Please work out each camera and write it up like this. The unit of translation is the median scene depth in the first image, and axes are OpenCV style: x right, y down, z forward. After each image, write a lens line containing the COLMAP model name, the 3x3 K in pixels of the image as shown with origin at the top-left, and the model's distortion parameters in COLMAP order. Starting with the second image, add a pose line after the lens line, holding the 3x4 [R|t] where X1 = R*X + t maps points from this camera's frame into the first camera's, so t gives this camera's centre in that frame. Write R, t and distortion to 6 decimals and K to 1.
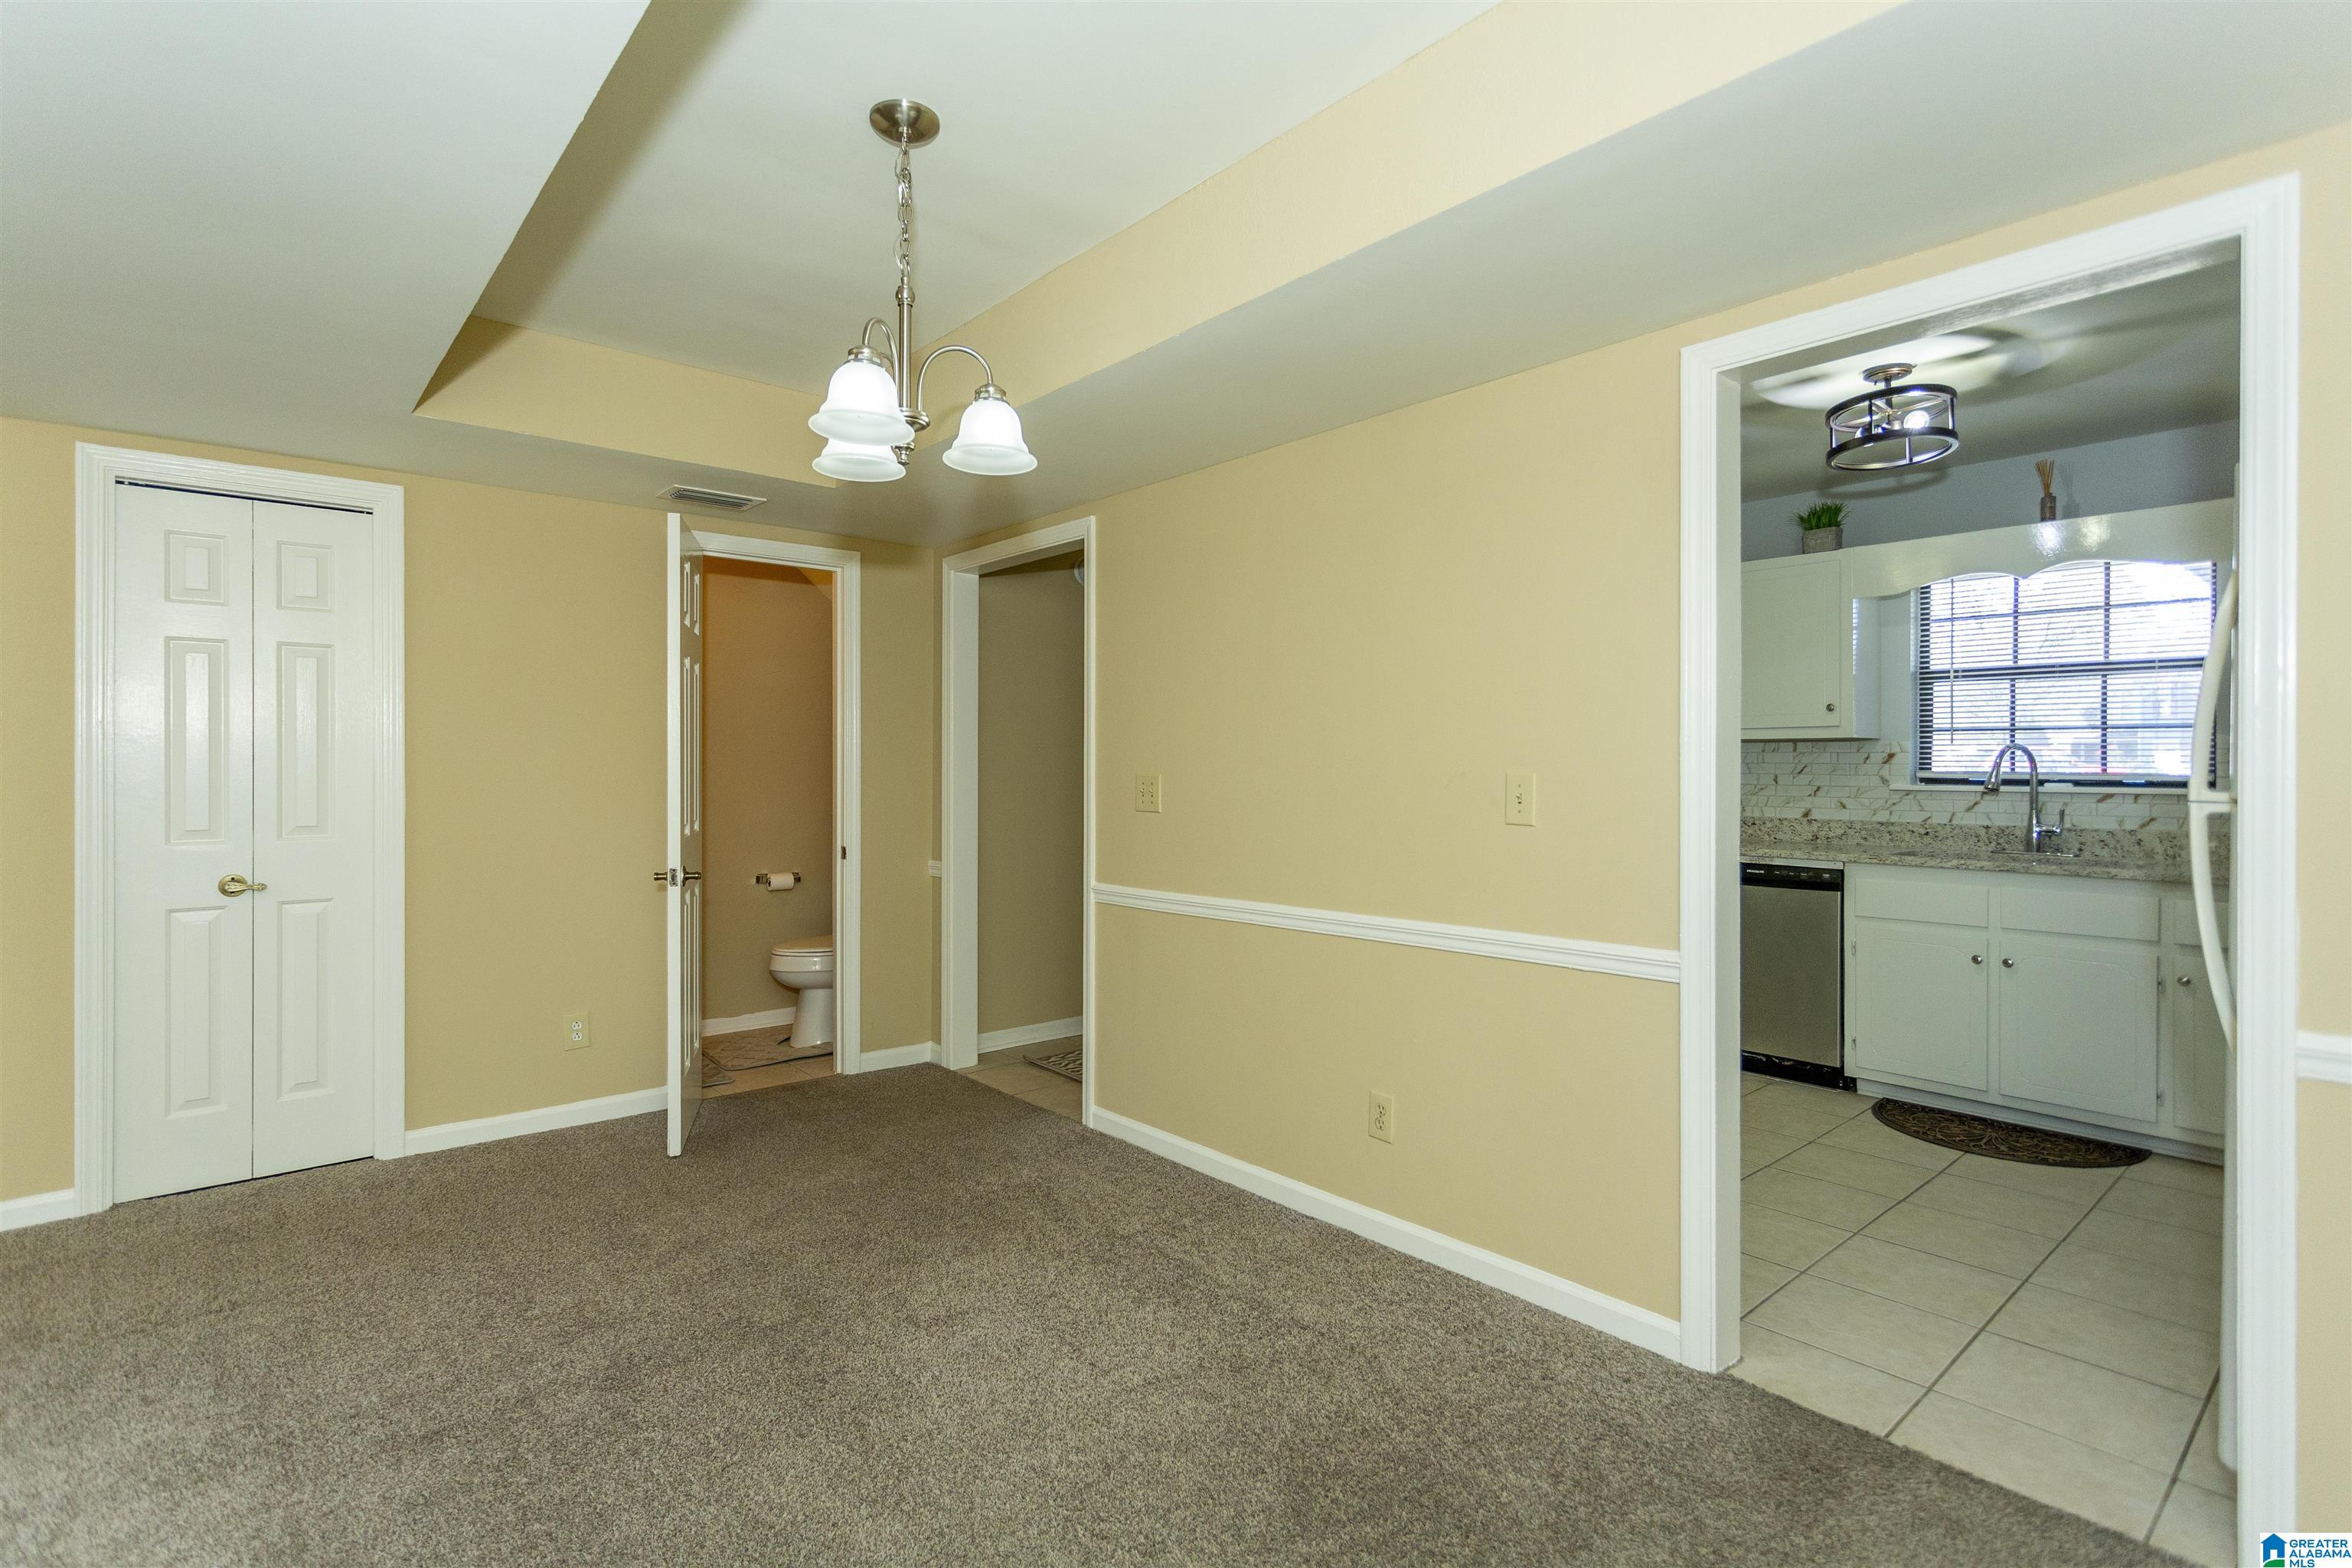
lens RADIAL K [[1126.0, 0, 1157.5], [0, 1126.0, 761.0], [0, 0, 1]] dist [0.000552, -0.000060]
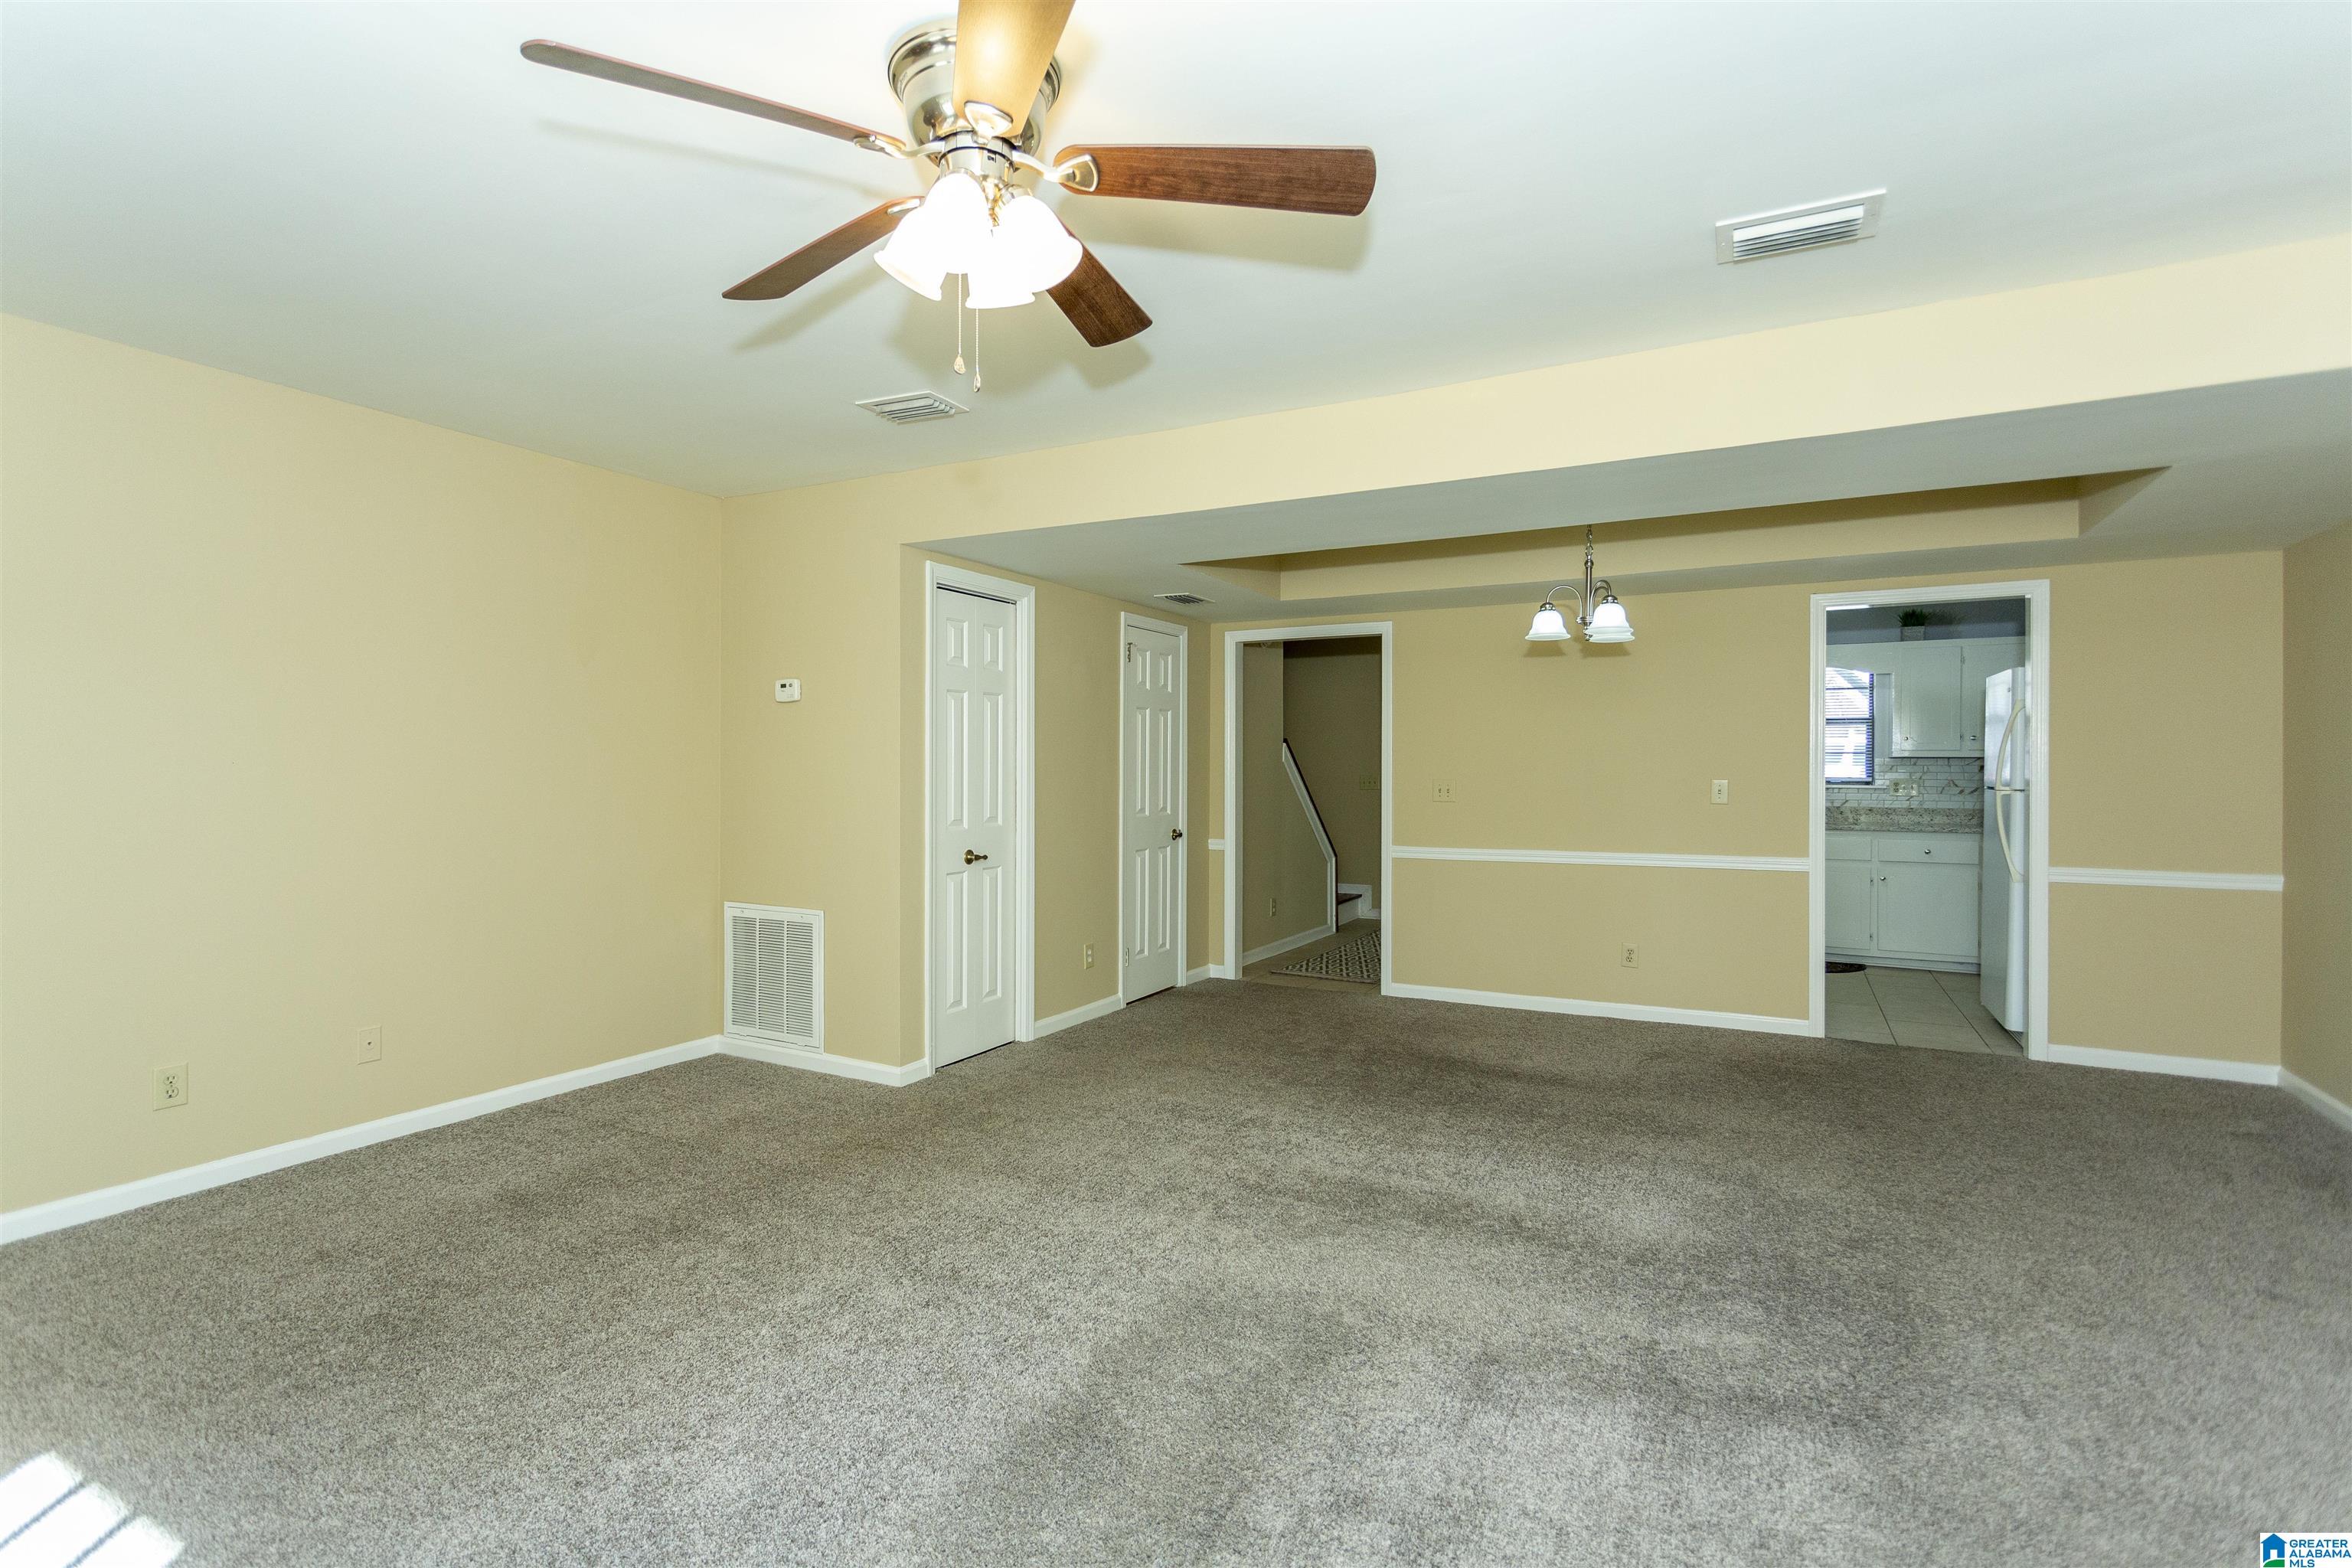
lens RADIAL K [[1126.0, 0, 1157.5], [0, 1126.0, 761.0], [0, 0, 1]] dist [0.000552, -0.000060]
pose [[0.935144, 0.003249, 0.354253, -1.044966], [-0.005212, 0.999976, 0.004586, -0.022580], [-0.354230, -0.006135, 0.935138, -0.446685]]
